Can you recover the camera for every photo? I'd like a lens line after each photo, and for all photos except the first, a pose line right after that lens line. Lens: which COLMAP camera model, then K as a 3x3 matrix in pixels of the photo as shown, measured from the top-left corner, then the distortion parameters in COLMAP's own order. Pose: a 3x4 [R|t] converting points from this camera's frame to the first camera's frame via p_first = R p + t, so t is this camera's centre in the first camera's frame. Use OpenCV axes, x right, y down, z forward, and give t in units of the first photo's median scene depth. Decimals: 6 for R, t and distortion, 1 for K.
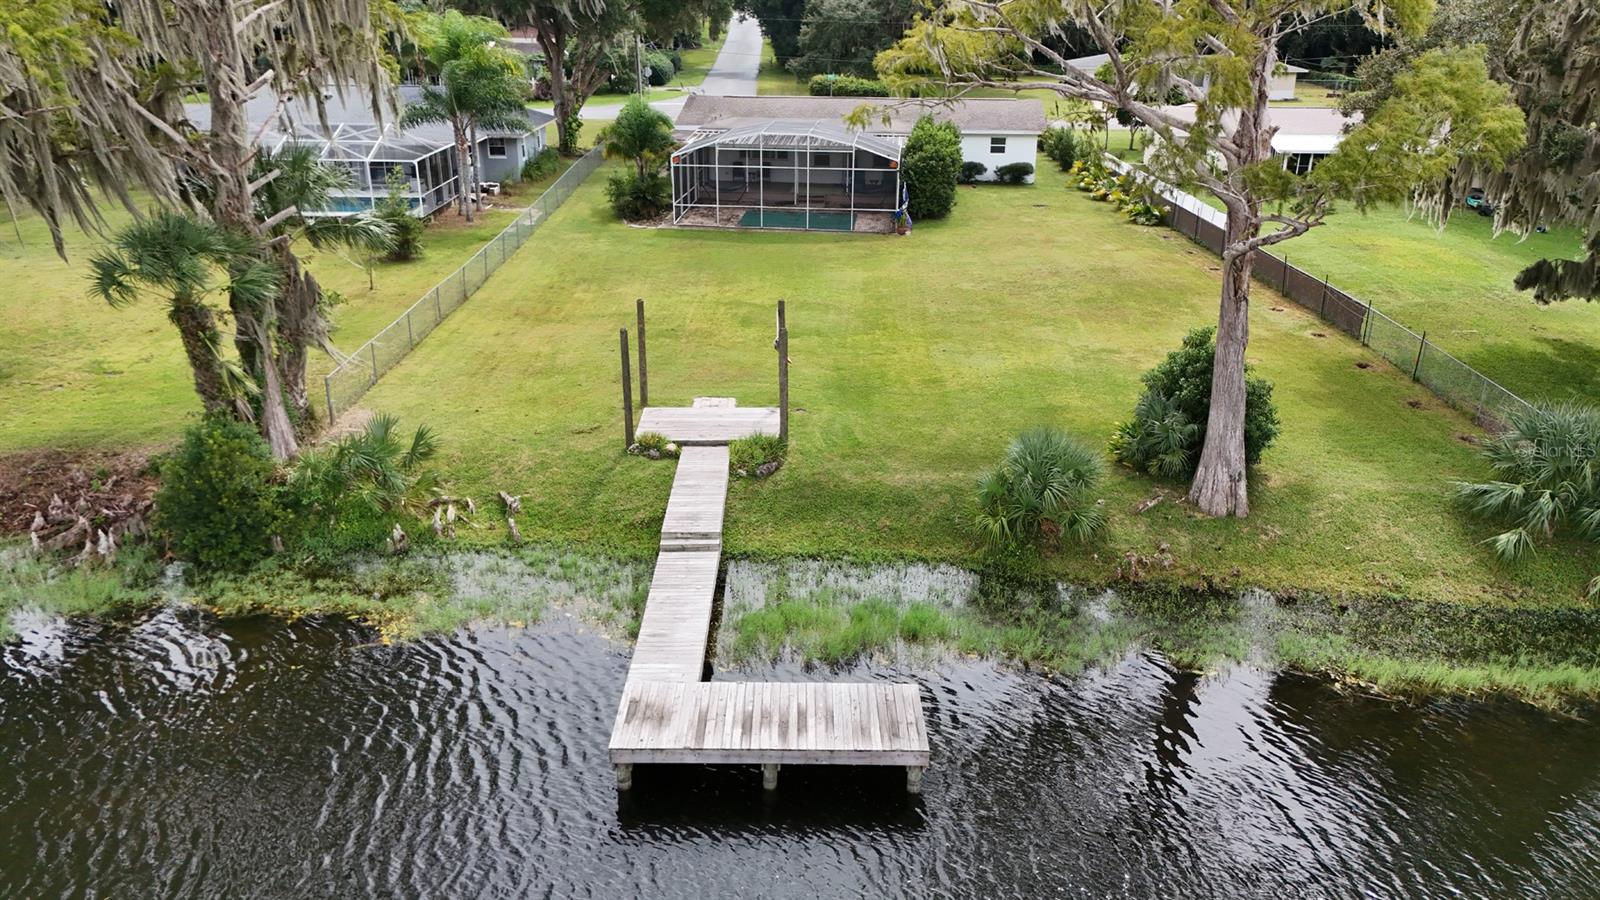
lens RADIAL K [[1175.1, 0, 800.0], [0, 1175.1, 450.0], [0, 0, 1]] dist [0.073987, -0.059123]
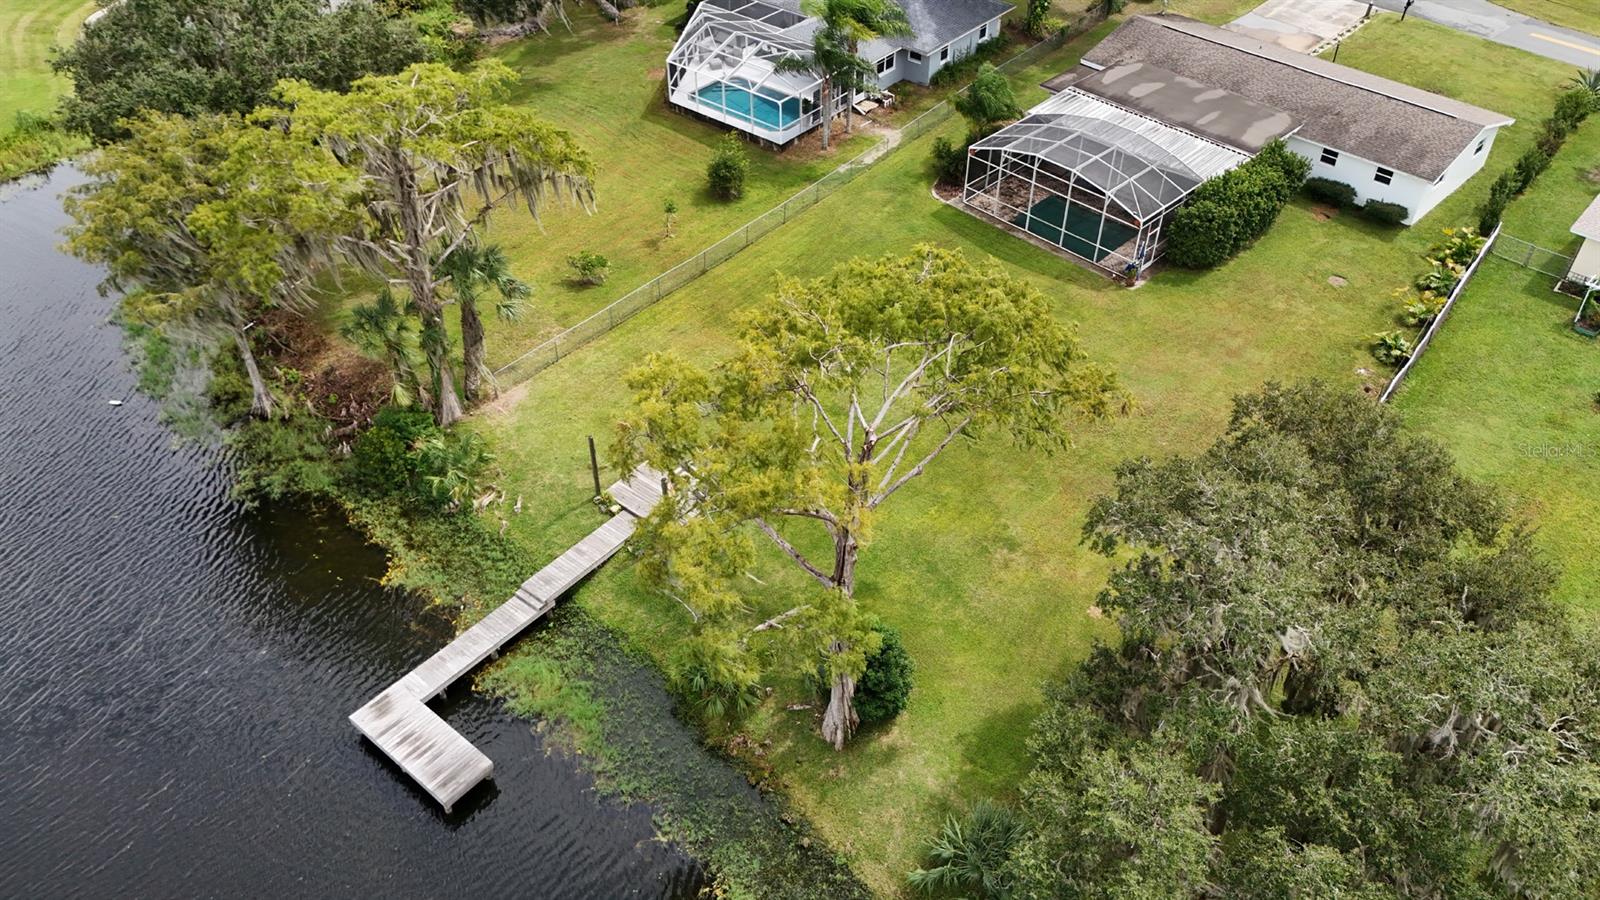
lens RADIAL K [[1175.1, 0, 800.0], [0, 1175.1, 450.0], [0, 0, 1]] dist [0.073987, -0.059123]
pose [[0.768519, 0.416708, -0.485523, 0.842338], [-0.230468, 0.888188, 0.397500, -0.784392], [0.596877, -0.193589, 0.778627, -0.048733]]
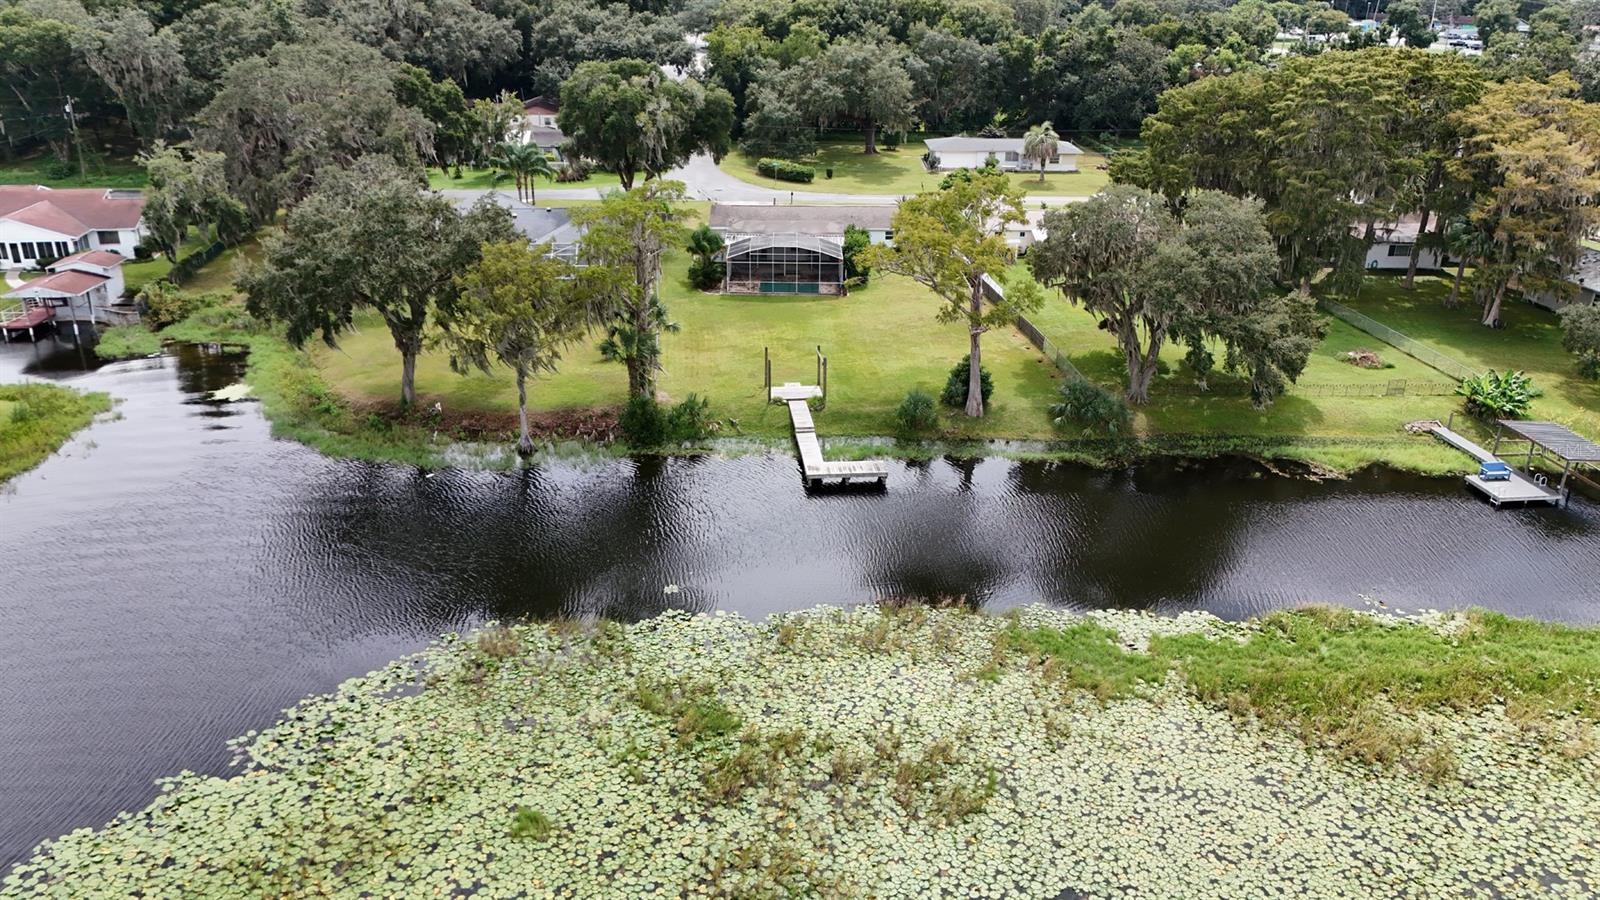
lens RADIAL K [[1175.1, 0, 800.0], [0, 1175.1, 450.0], [0, 0, 1]] dist [0.073987, -0.059123]
pose [[0.994842, -0.036550, 0.094619, -0.359699], [0.034329, 0.999098, 0.024997, 0.047623], [-0.095447, -0.021620, 0.995200, -1.869713]]
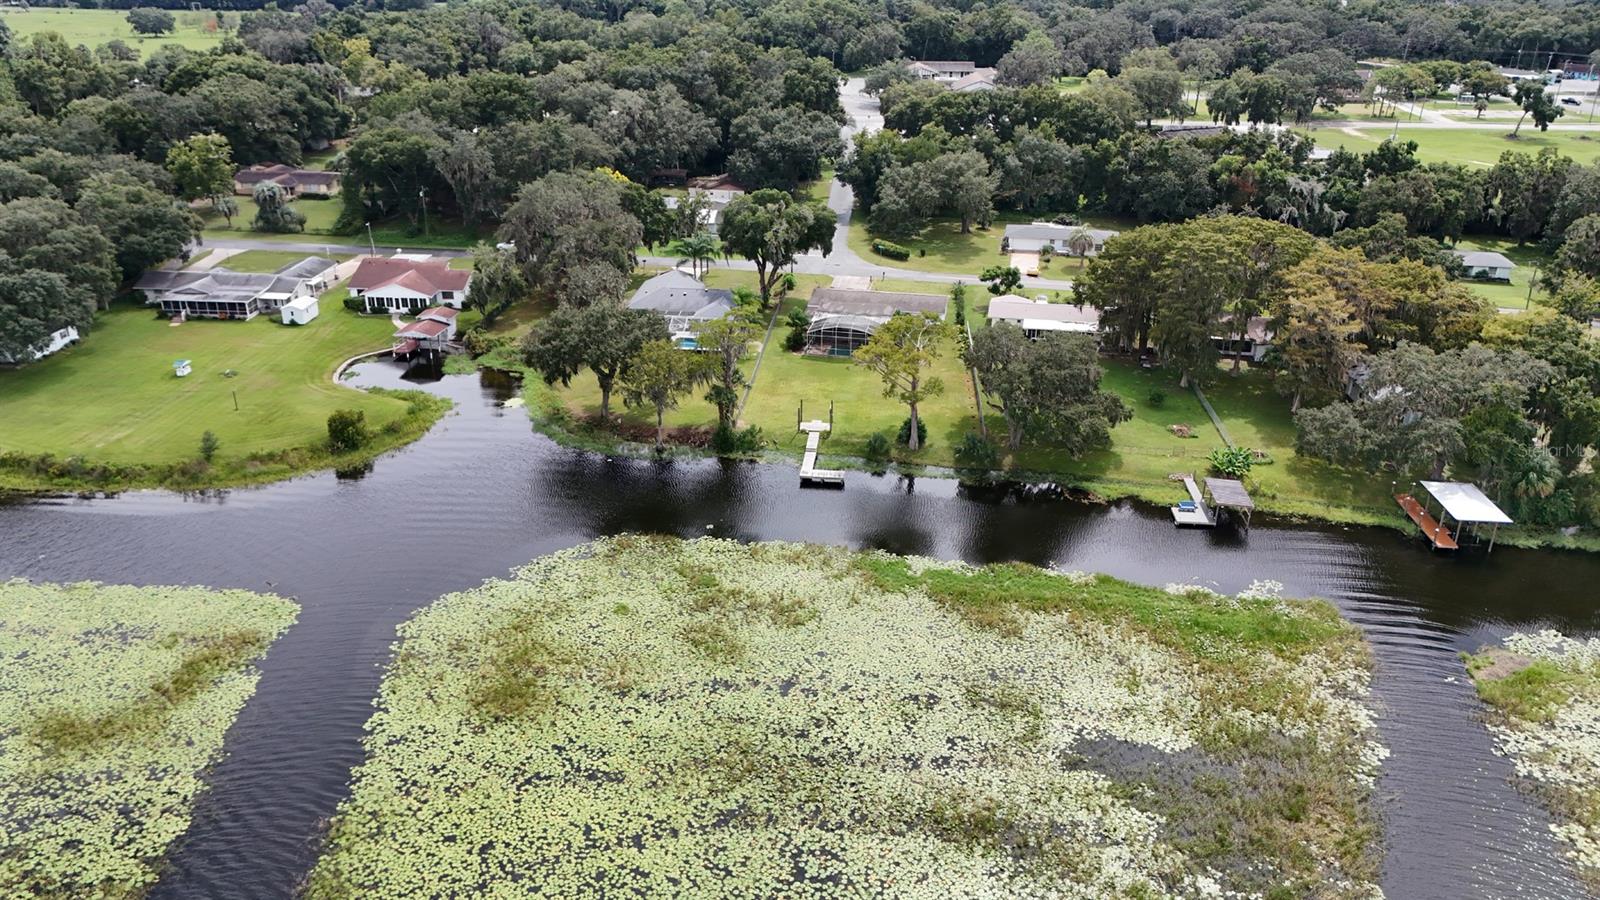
lens RADIAL K [[1170.4, 0, 800.0], [0, 1170.4, 450.0], [0, 0, 1]] dist [0.110963, -0.144083]
pose [[0.995052, 0.041259, -0.090381, 0.317143], [-0.037589, 0.998413, 0.041932, -0.135663], [0.091968, -0.038327, 0.995024, -4.031712]]
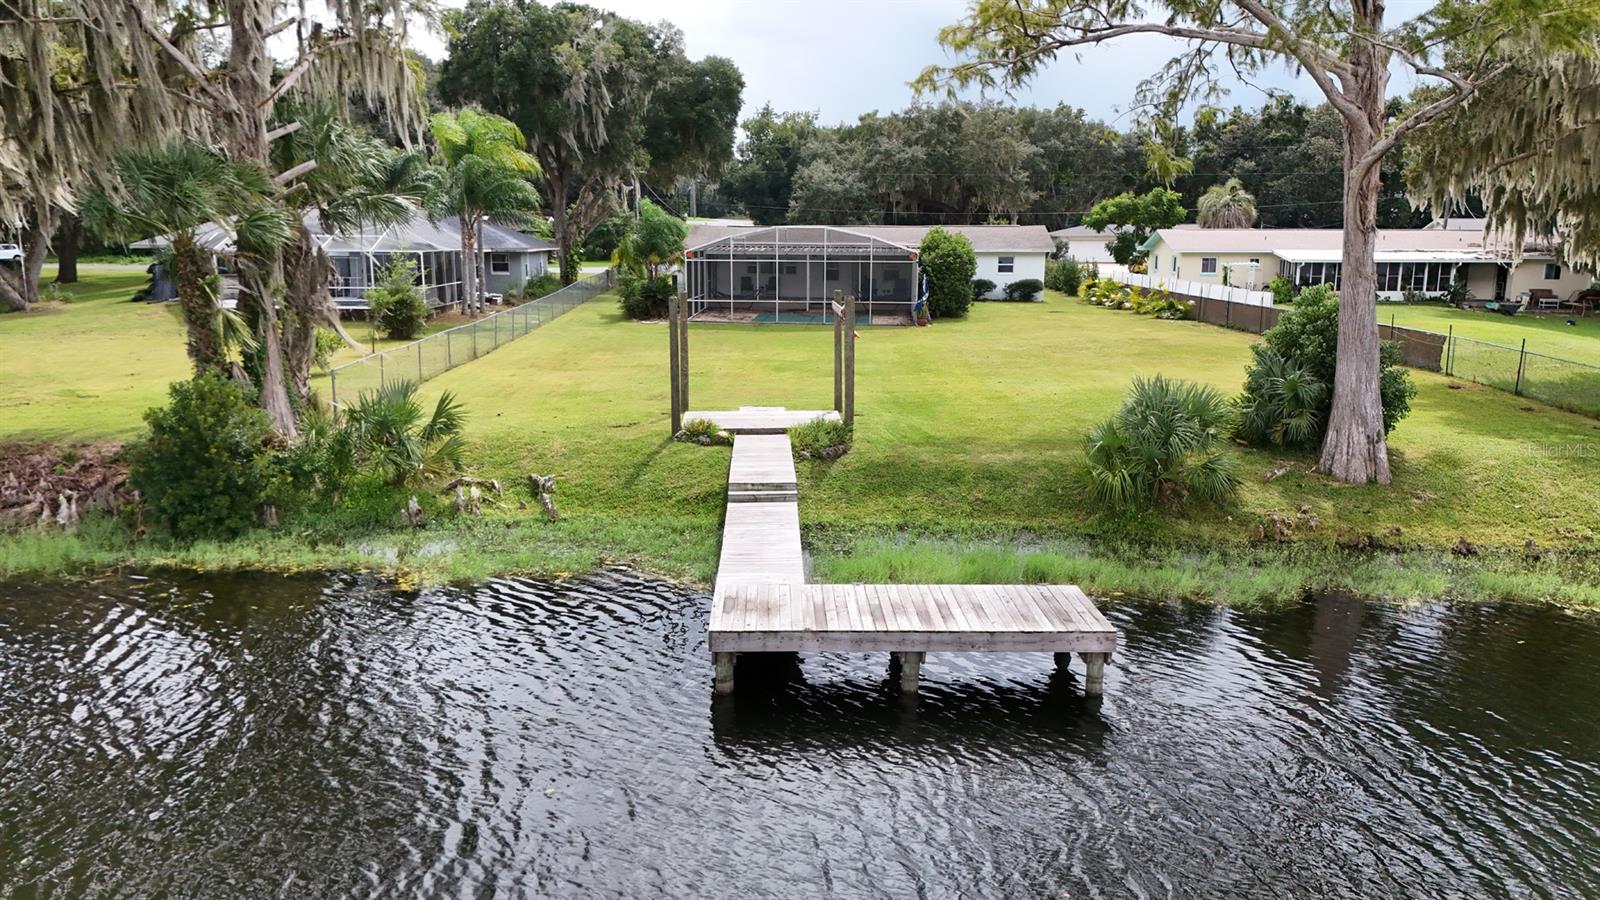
lens RADIAL K [[1175.1, 0, 800.0], [0, 1175.1, 450.0], [0, 0, 1]] dist [0.073987, -0.059123]
pose [[0.999626, -0.008015, 0.026155, -0.078895], [0.012690, 0.982879, -0.183817, 0.182366], [-0.024234, 0.184080, 0.982612, 0.138523]]
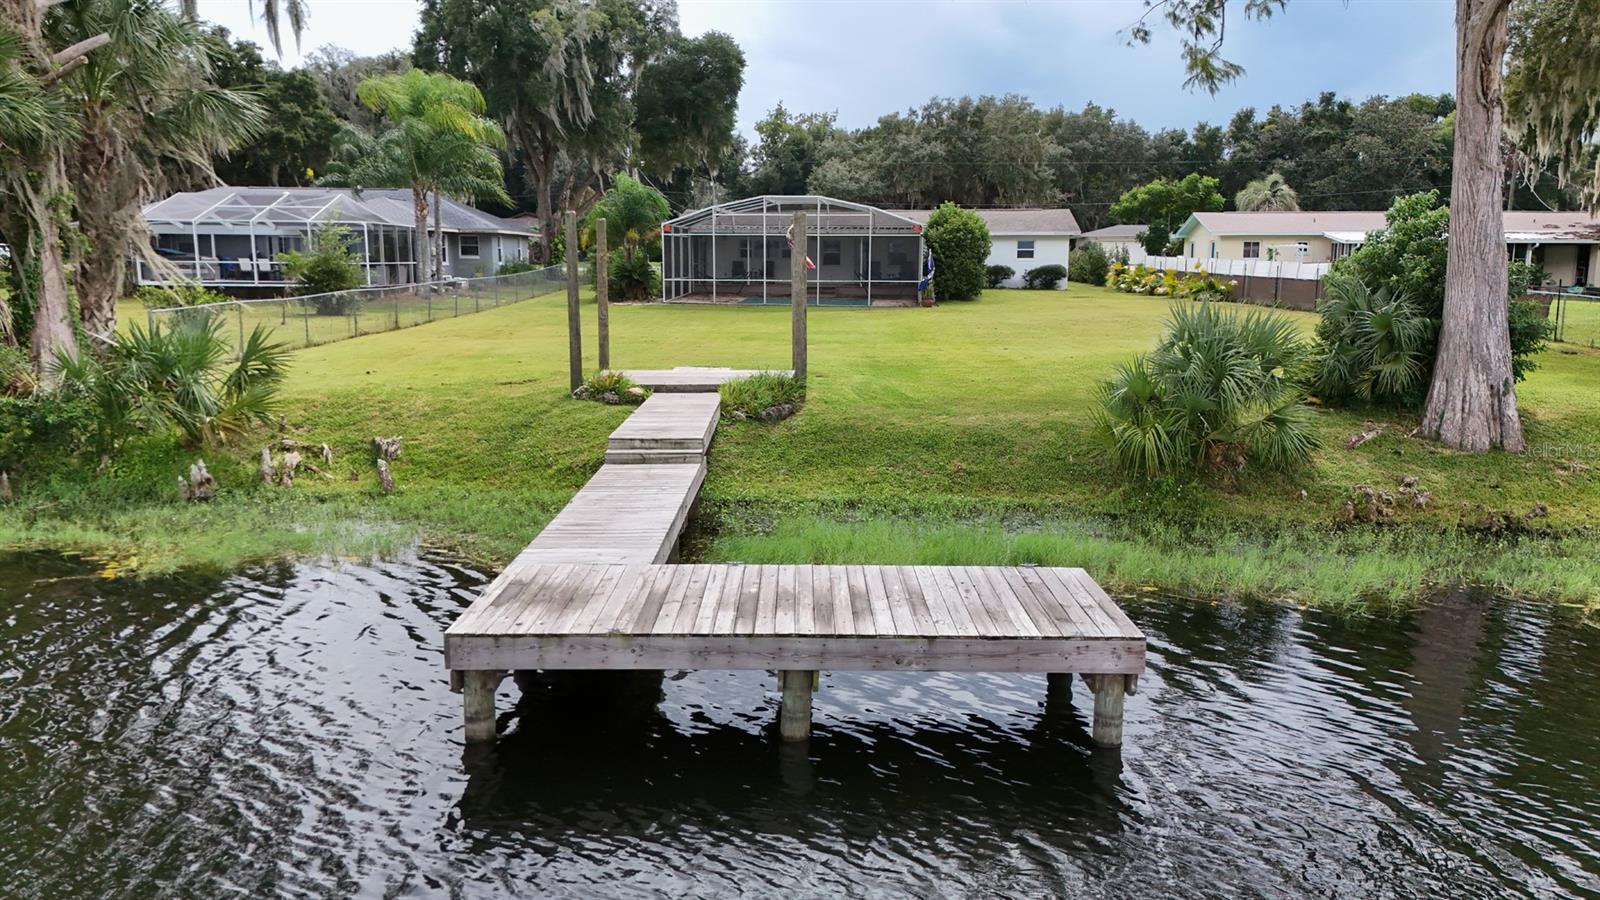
lens RADIAL K [[1175.1, 0, 800.0], [0, 1175.1, 450.0], [0, 0, 1]] dist [0.073987, -0.059123]
pose [[0.999990, -0.004304, 0.000930, -0.015806], [0.004403, 0.979057, -0.203540, 0.181111], [-0.000034, 0.203542, 0.979066, 0.352969]]
